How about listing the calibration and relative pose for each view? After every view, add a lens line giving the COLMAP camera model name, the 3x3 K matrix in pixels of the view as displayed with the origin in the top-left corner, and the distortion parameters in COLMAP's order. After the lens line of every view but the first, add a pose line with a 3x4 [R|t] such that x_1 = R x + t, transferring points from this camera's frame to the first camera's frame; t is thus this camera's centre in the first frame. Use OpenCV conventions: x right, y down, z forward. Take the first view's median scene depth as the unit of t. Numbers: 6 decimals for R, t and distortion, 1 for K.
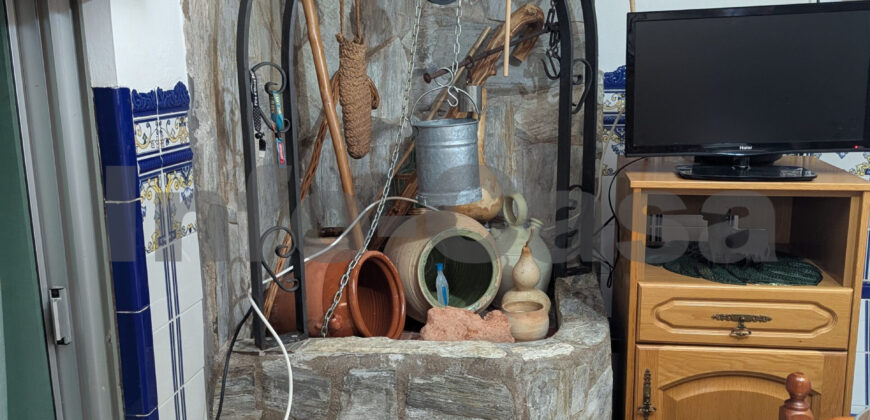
lens RADIAL K [[778.5, 0, 434.4], [0, 778.5, 220.6], [0, 0, 1]] dist [0.002244, -0.001172]
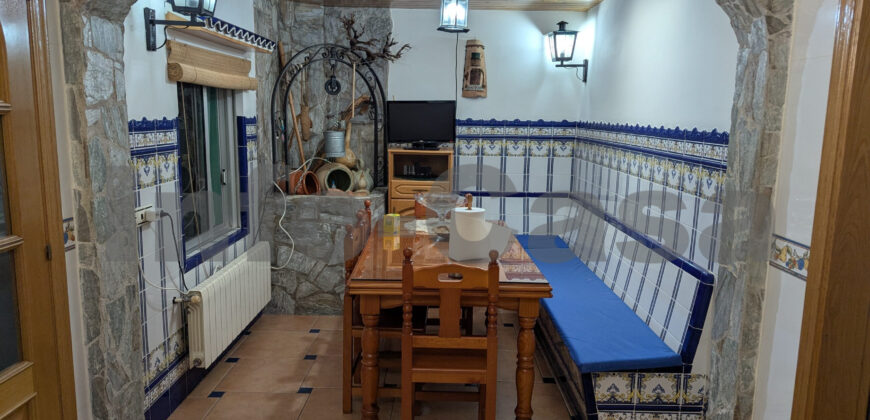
lens RADIAL K [[605.4, 0, 453.7], [0, 605.4, 213.6], [0, 0, 1]] dist [0.007876, -0.000165]
pose [[0.987327, 0.008667, 0.158461, 0.113184], [-0.002165, 0.999150, -0.041163, 0.325099], [-0.158684, 0.040298, 0.986507, -1.586943]]
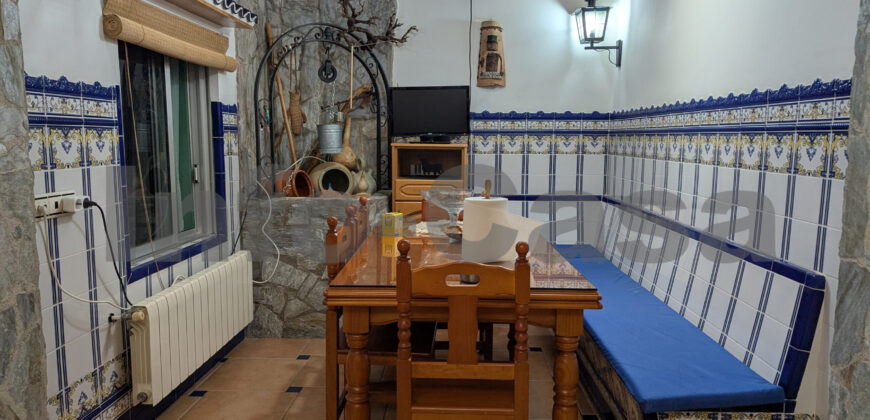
lens RADIAL K [[605.4, 0, 453.7], [0, 605.4, 213.6], [0, 0, 1]] dist [0.007876, -0.000165]
pose [[0.991416, 0.005347, 0.130634, 0.180876], [0.005767, 0.996403, -0.084548, 0.389343], [-0.130616, 0.084575, 0.987819, -1.207622]]
